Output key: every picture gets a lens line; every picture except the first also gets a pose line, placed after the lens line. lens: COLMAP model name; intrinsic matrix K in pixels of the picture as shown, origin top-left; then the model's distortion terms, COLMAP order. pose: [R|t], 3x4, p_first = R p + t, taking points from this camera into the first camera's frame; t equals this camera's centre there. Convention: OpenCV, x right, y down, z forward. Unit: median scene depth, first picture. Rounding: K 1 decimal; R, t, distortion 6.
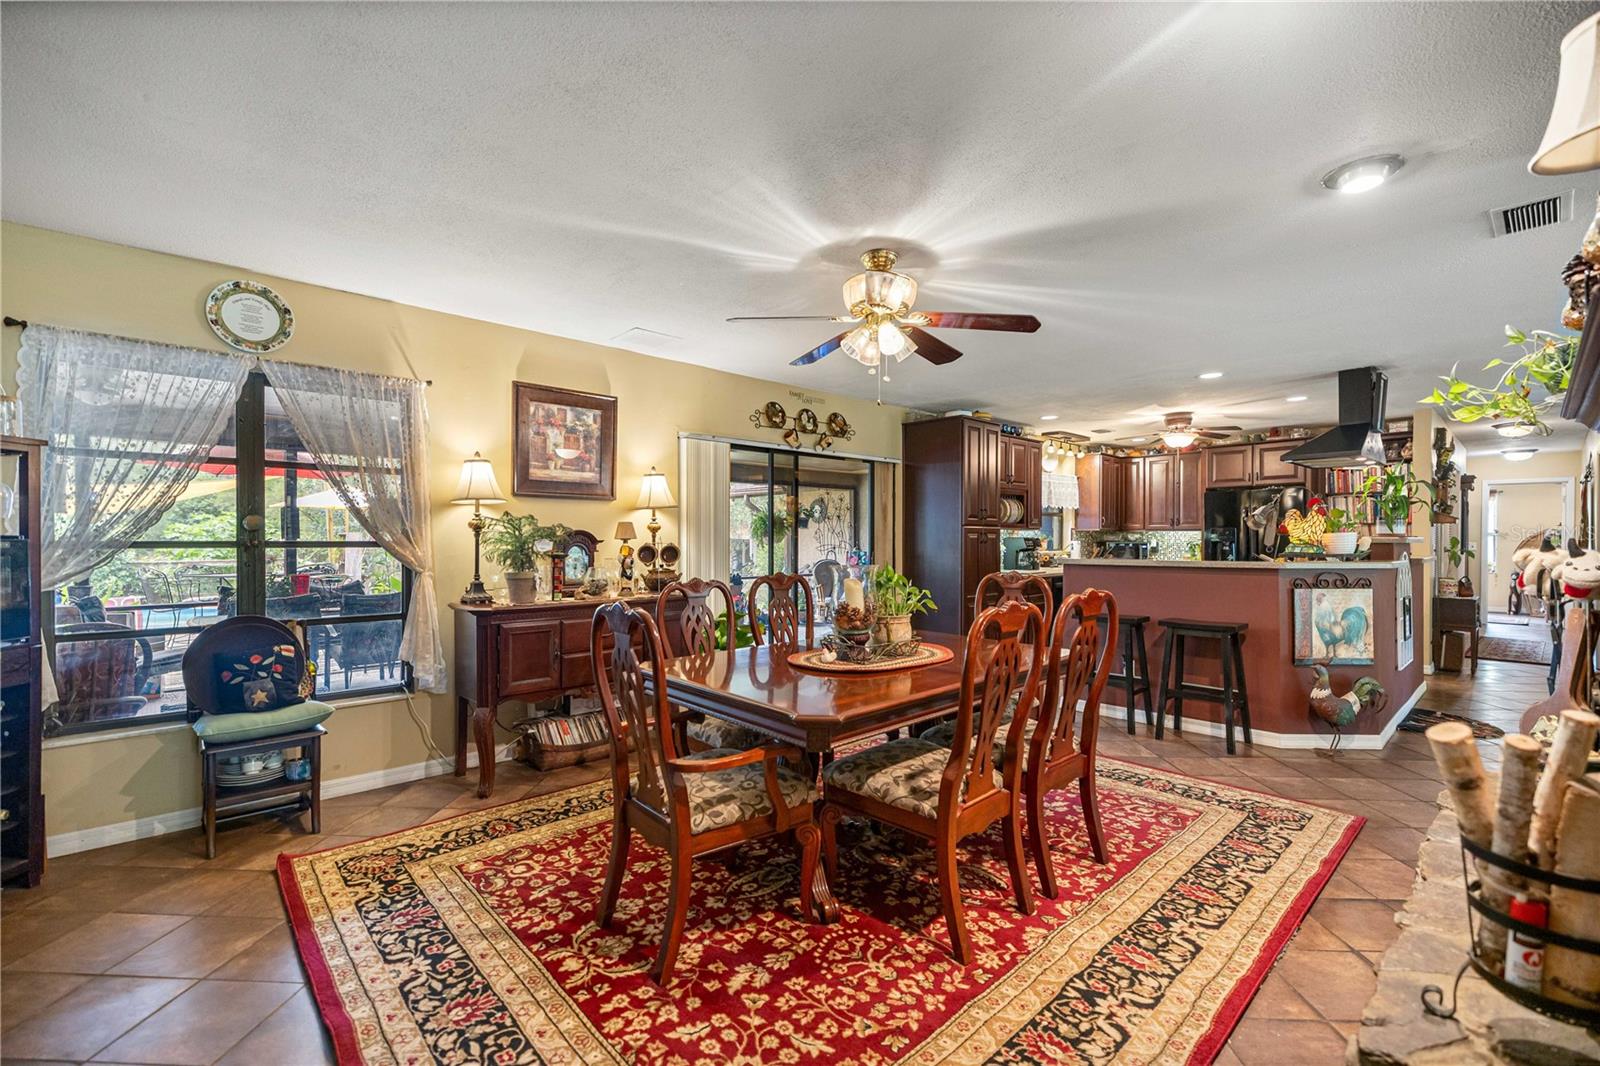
lens RADIAL K [[676.1, 0, 781.1], [0, 676.1, 548.9], [0, 0, 1]] dist [0.002454, -0.001216]
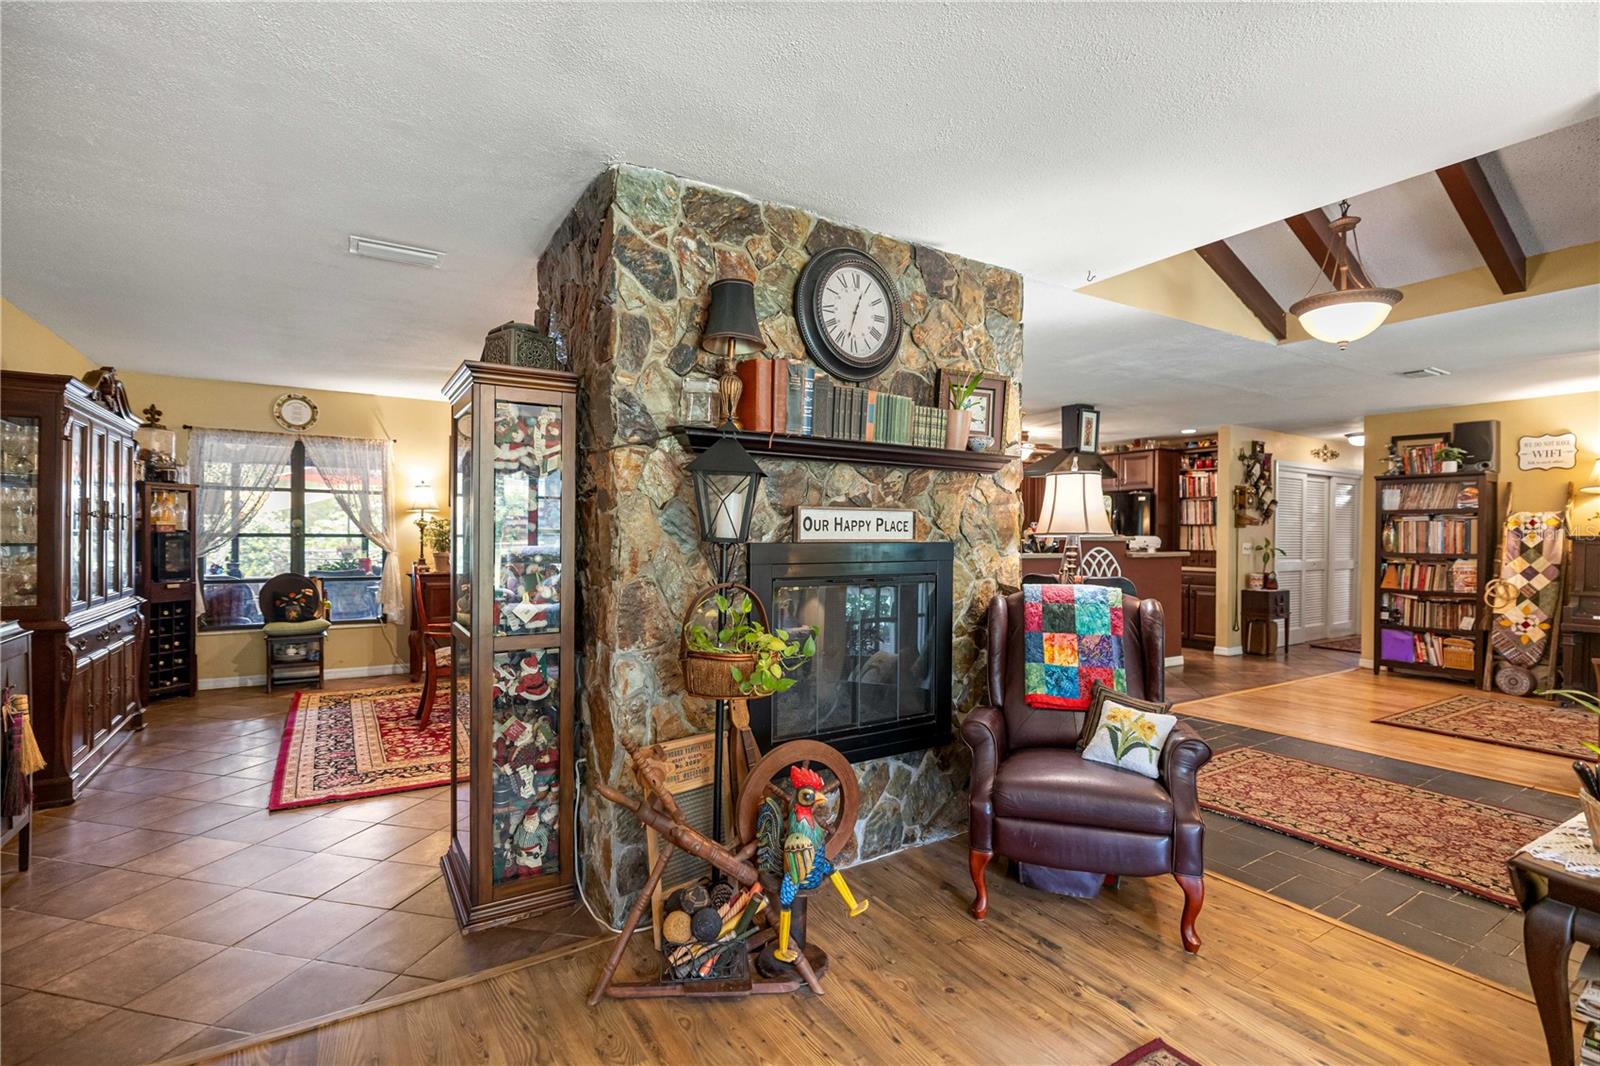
lens RADIAL K [[727.7, 0, 794.3], [0, 727.7, 541.6], [0, 0, 1]] dist [-0.009352, 0.000565]
pose [[0.983437, 0.009292, -0.181014, 0.704431], [-0.010027, 0.999945, -0.003149, 0.003009], [0.180975, 0.004912, 0.983475, -0.538480]]
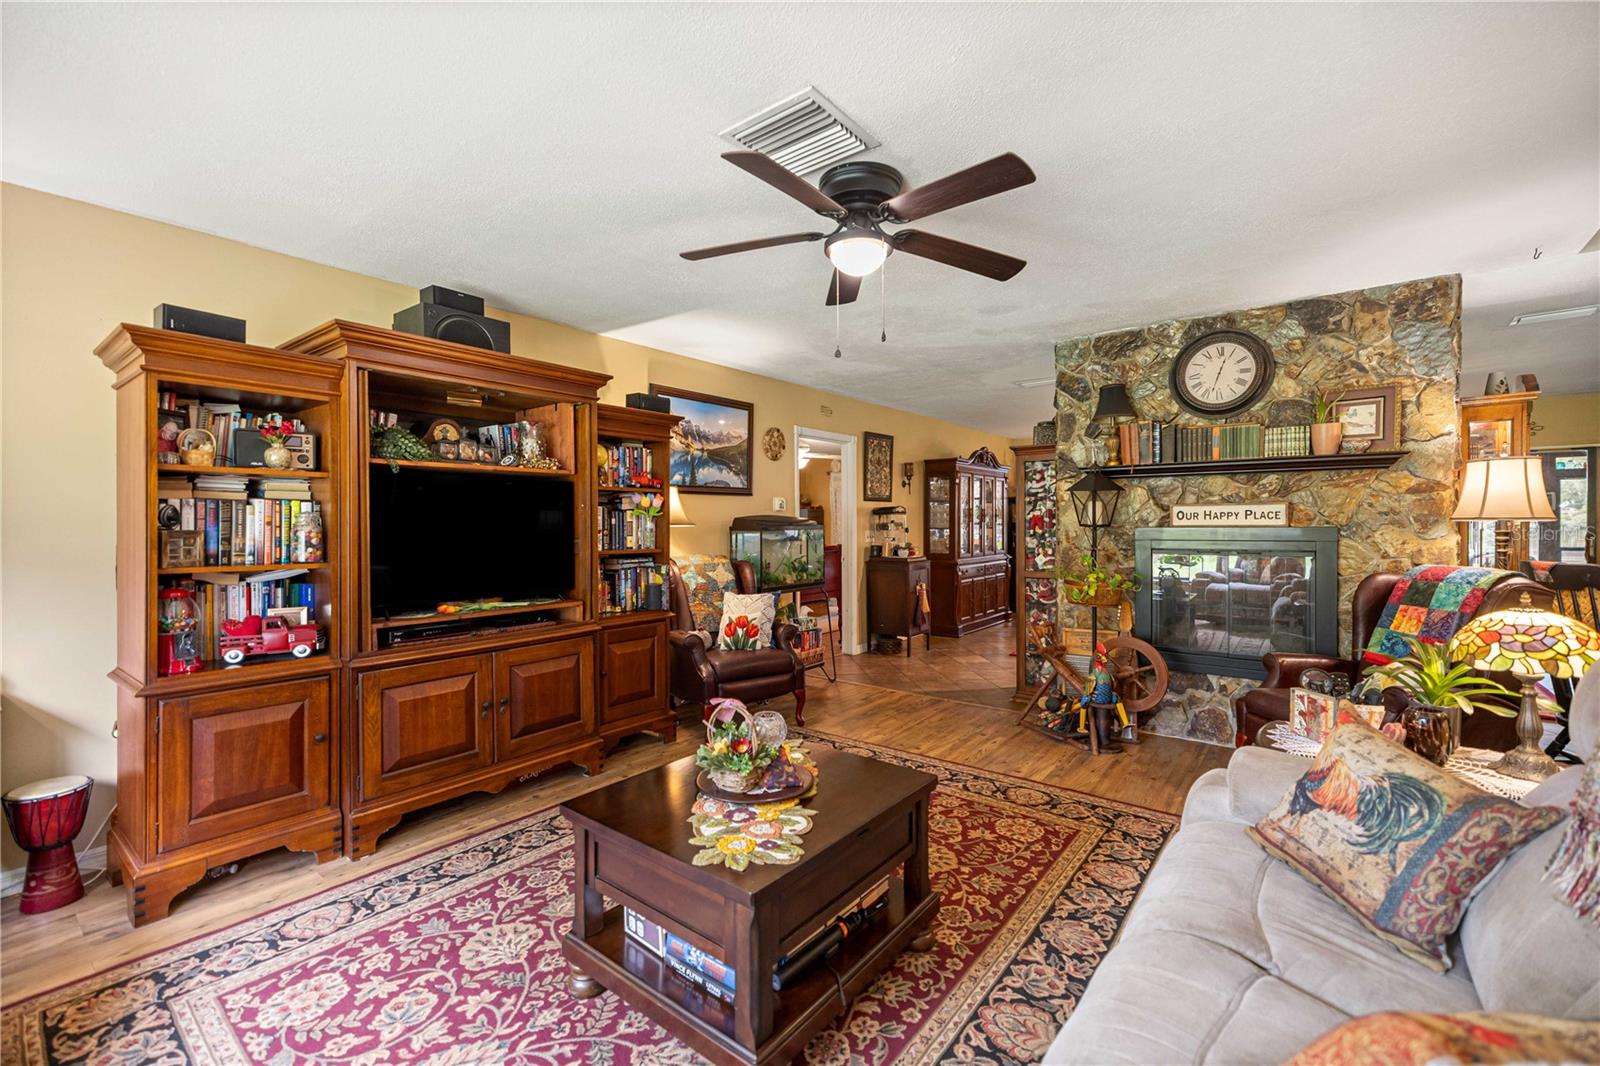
lens RADIAL K [[676.1, 0, 799.3], [0, 676.1, 527.7], [0, 0, 1]] dist [0.002454, -0.001216]
pose [[0.165881, 0.007374, -0.986118, 2.329007], [-0.009097, 0.999941, 0.005947, 0.000433], [0.986104, 0.007984, 0.165938, -0.656523]]
